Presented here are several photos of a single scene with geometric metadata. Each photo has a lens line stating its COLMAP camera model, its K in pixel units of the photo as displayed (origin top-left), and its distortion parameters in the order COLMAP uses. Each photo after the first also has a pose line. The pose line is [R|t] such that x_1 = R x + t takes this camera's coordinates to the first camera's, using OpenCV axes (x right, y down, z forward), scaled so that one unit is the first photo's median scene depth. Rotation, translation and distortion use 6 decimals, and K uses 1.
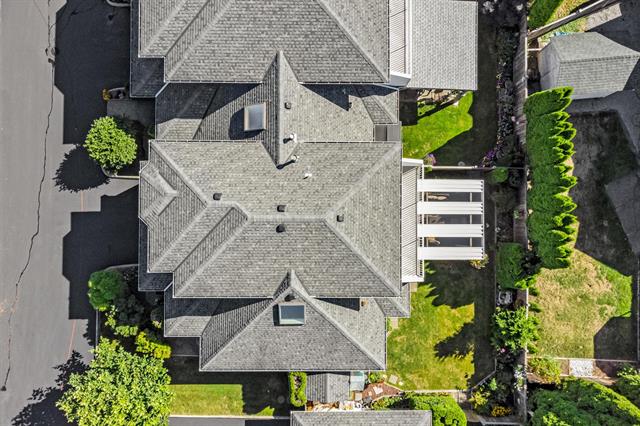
lens RADIAL K [[468.6, 0, 316.1], [0, 468.6, 224.7], [0, 0, 1]] dist [0.003081, 0.008967]
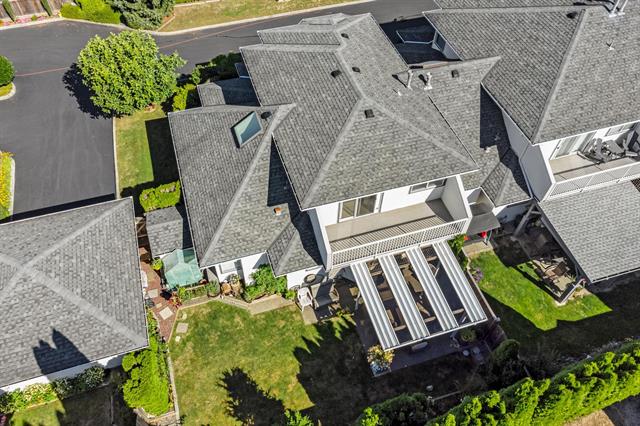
lens RADIAL K [[468.6, 0, 316.1], [0, 468.6, 224.7], [0, 0, 1]] dist [0.003081, 0.008967]
pose [[0.301541, 0.761525, -0.573718, 0.529086], [-0.953430, 0.245008, -0.175902, 0.221162], [0.006612, 0.600042, 0.799941, 0.320633]]
